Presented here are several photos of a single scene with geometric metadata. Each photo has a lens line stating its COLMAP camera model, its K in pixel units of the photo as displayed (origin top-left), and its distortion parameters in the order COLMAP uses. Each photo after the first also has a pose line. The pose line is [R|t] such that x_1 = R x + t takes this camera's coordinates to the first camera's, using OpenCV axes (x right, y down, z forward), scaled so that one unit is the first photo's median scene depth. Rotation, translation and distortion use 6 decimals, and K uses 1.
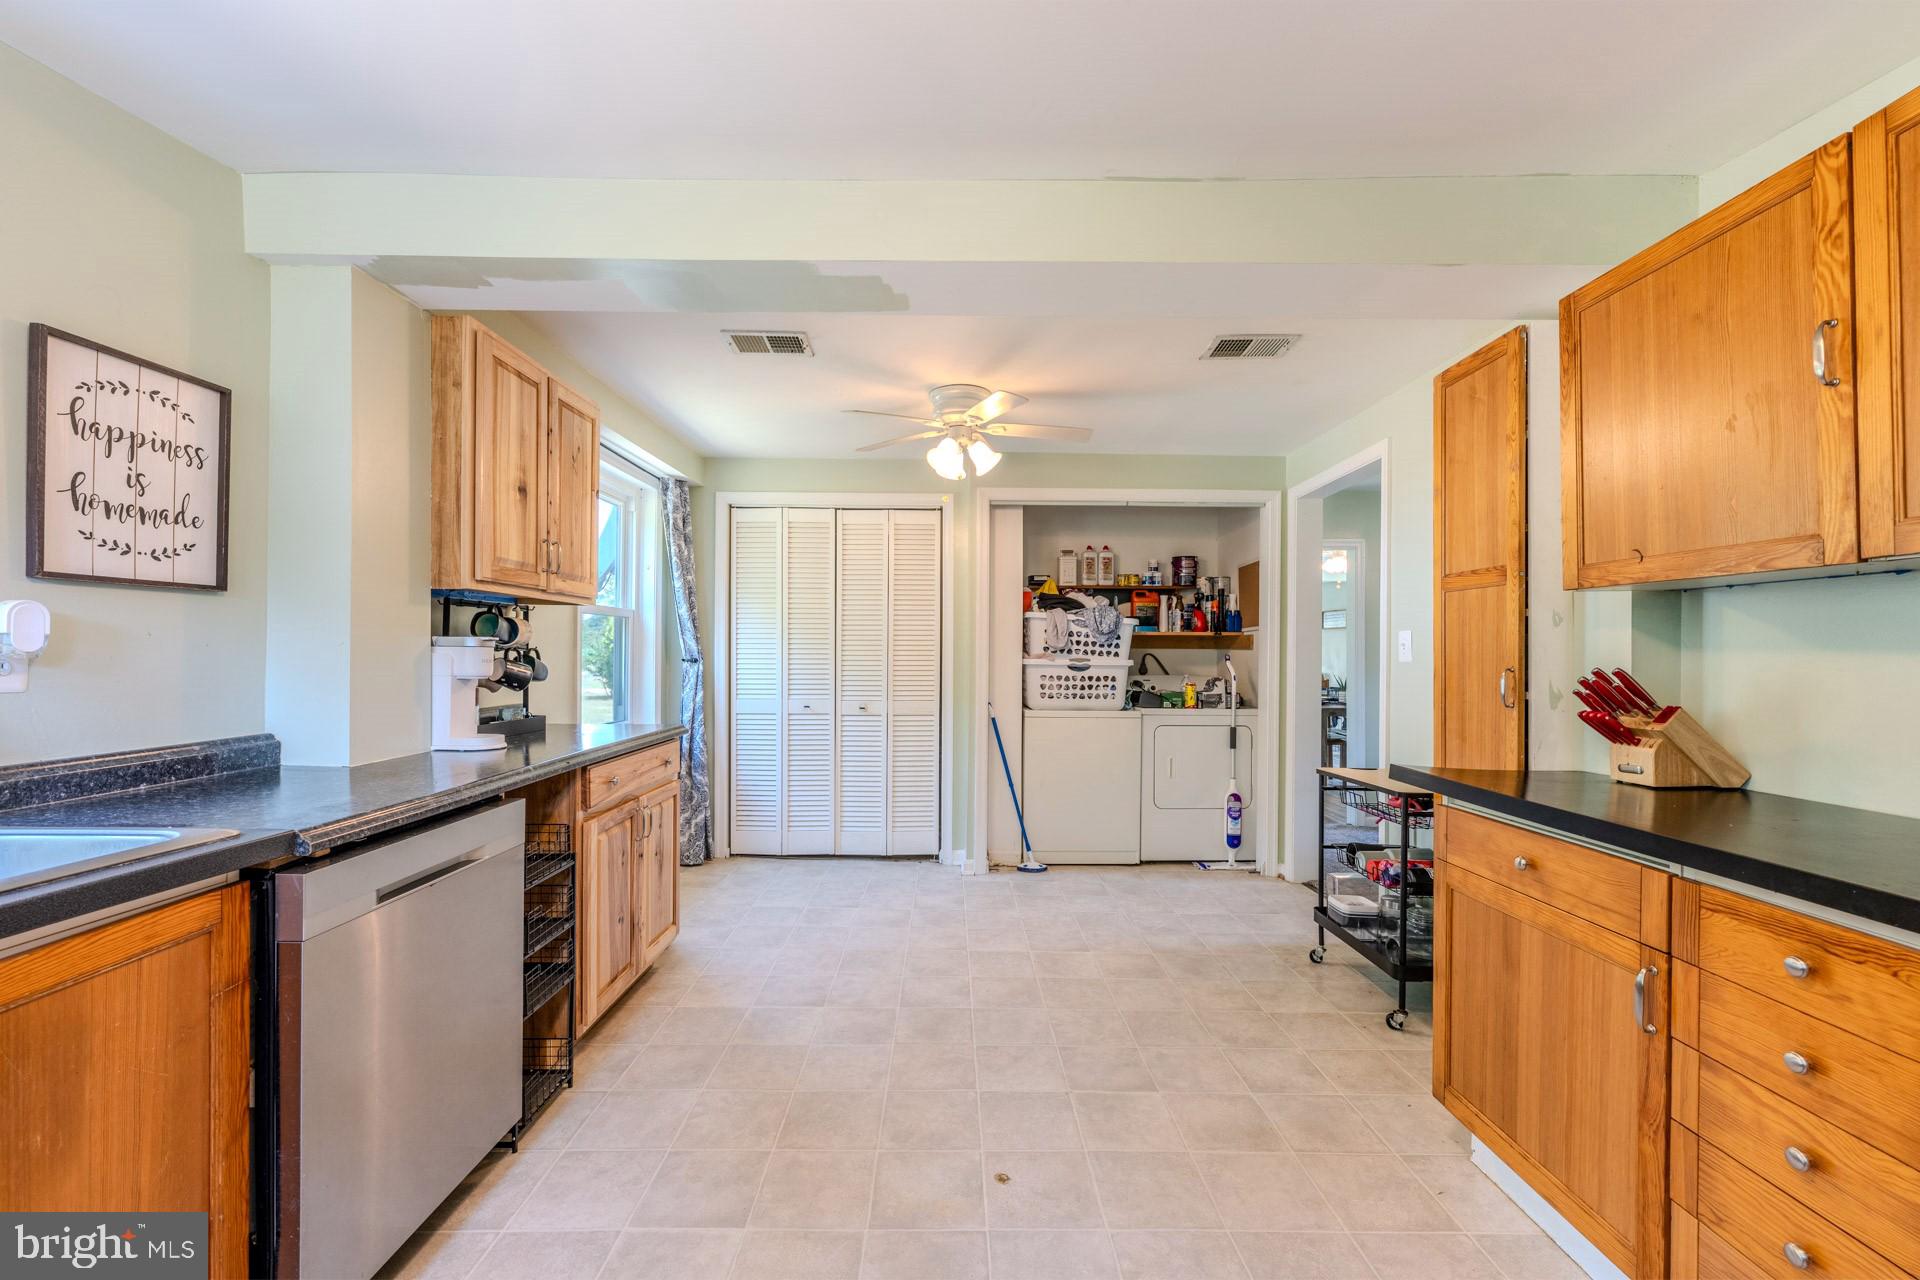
lens RADIAL K [[759.1, 0, 958.2], [0, 759.1, 651.4], [0, 0, 1]] dist [-0.001948, -0.000065]
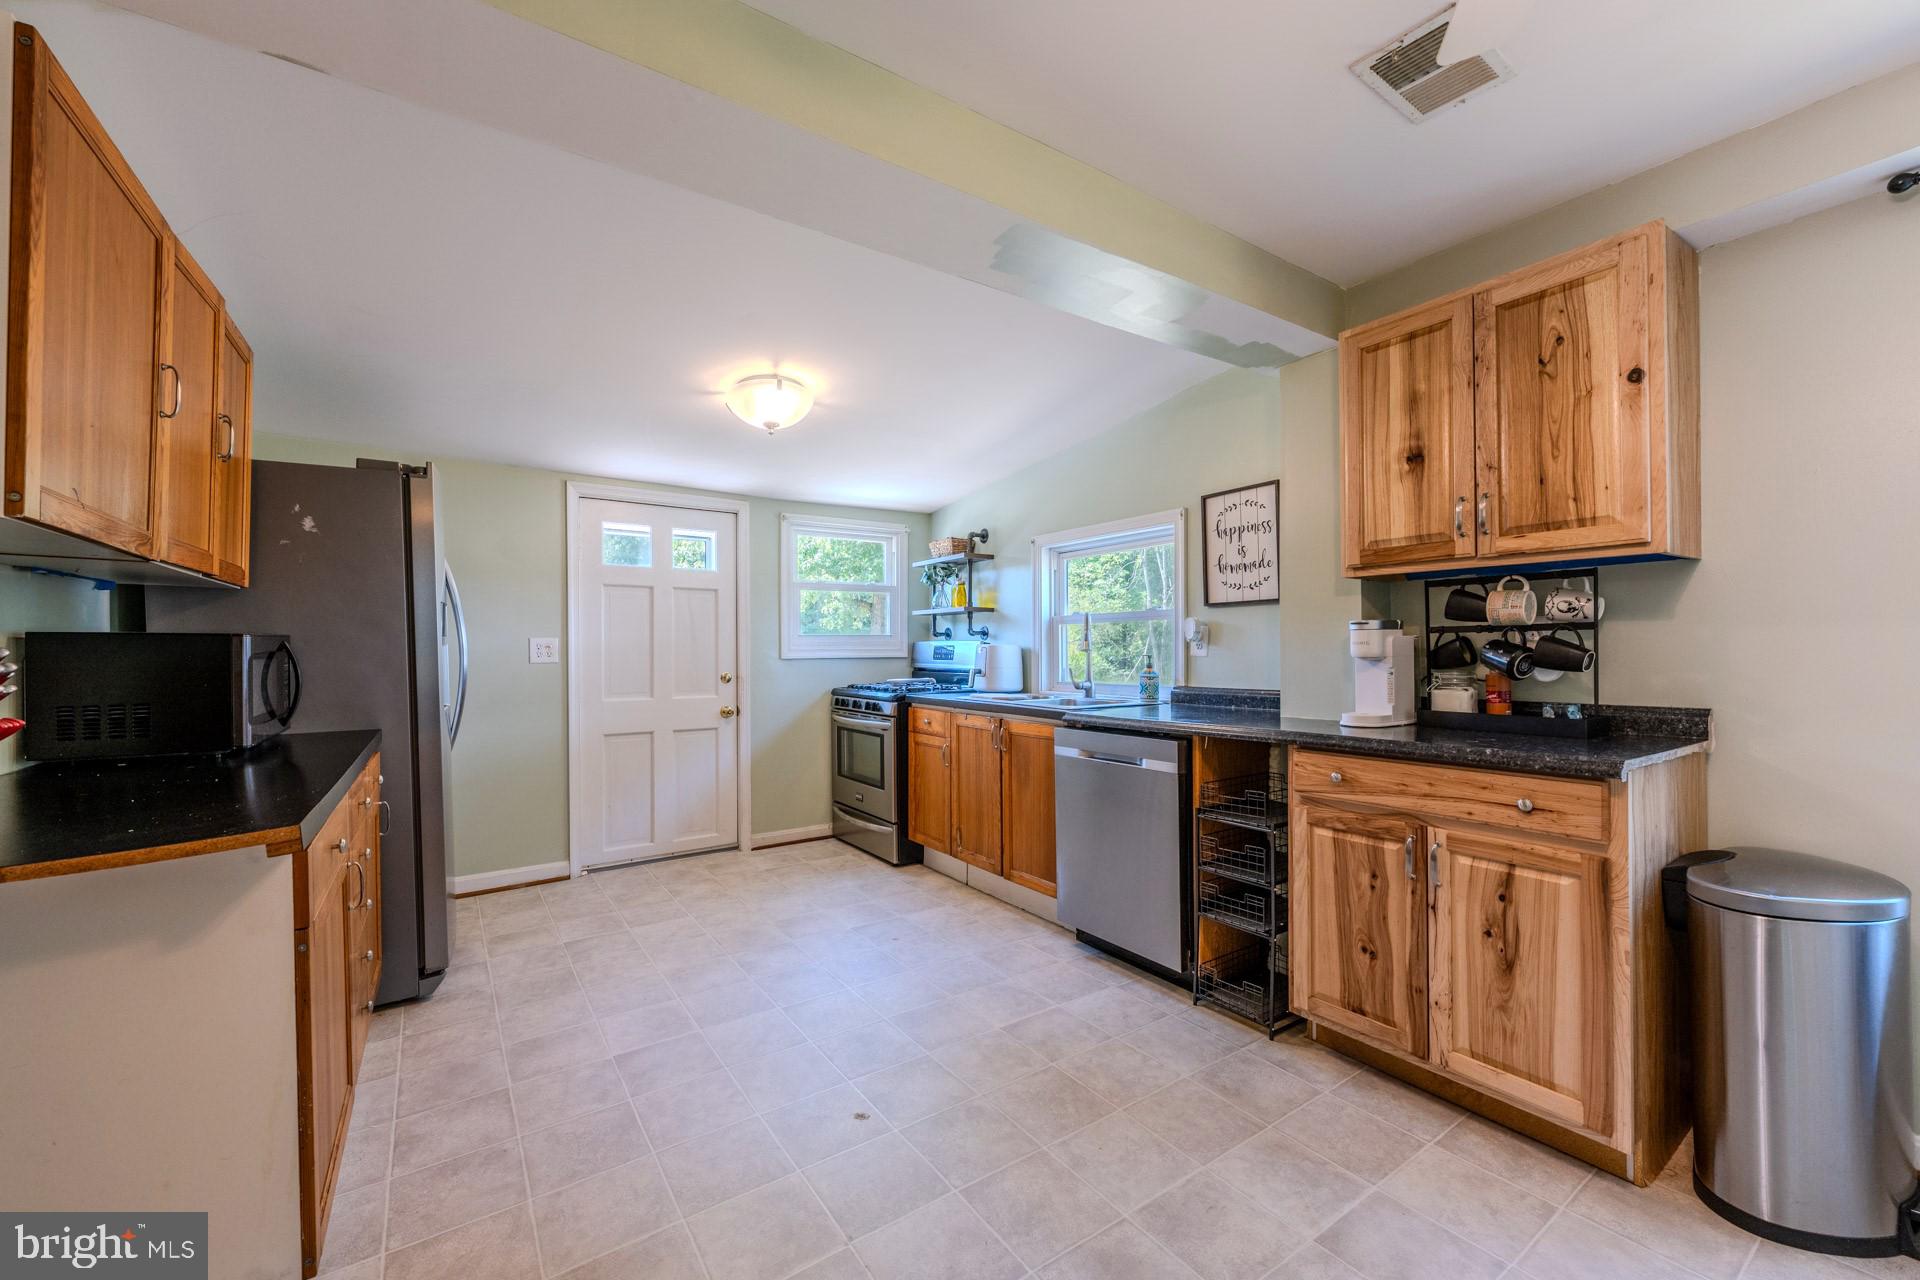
lens RADIAL K [[768.8, 0, 954.7], [0, 768.8, 647.4], [0, 0, 1]] dist [-0.000483, 0.000026]
pose [[-0.830111, 0.000058, -0.557598, 0.603986], [0.003646, 0.999979, -0.005323, 0.030347], [0.557586, -0.006452, -0.830094, 2.144000]]
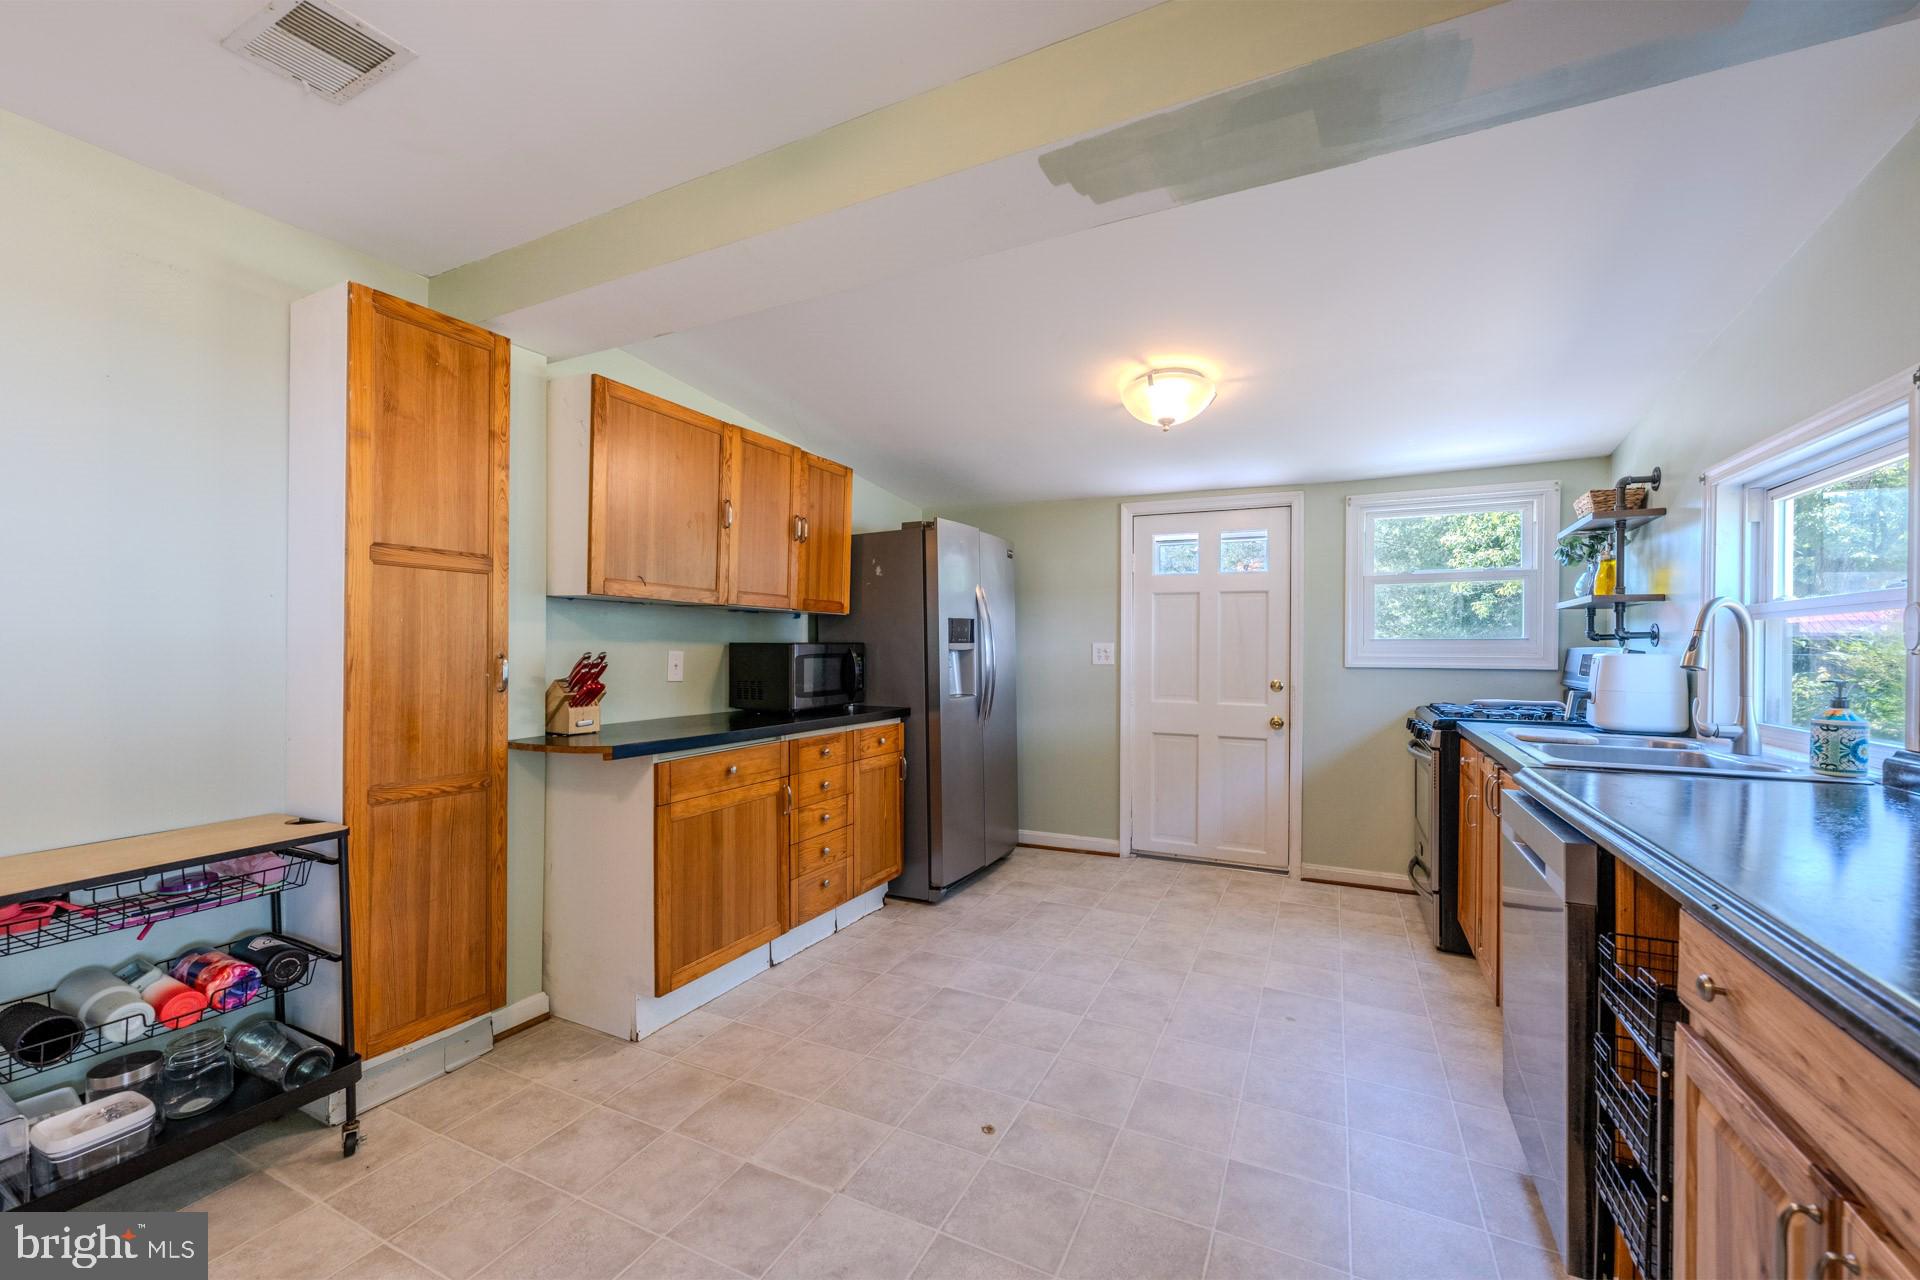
lens RADIAL K [[768.8, 0, 954.7], [0, 768.8, 647.4], [0, 0, 1]] dist [-0.000483, 0.000026]
pose [[-0.889679, -0.007391, 0.456527, -0.424075], [-0.009450, 0.999953, -0.002228, 0.010724], [-0.456489, -0.006297, -0.889707, 2.151629]]
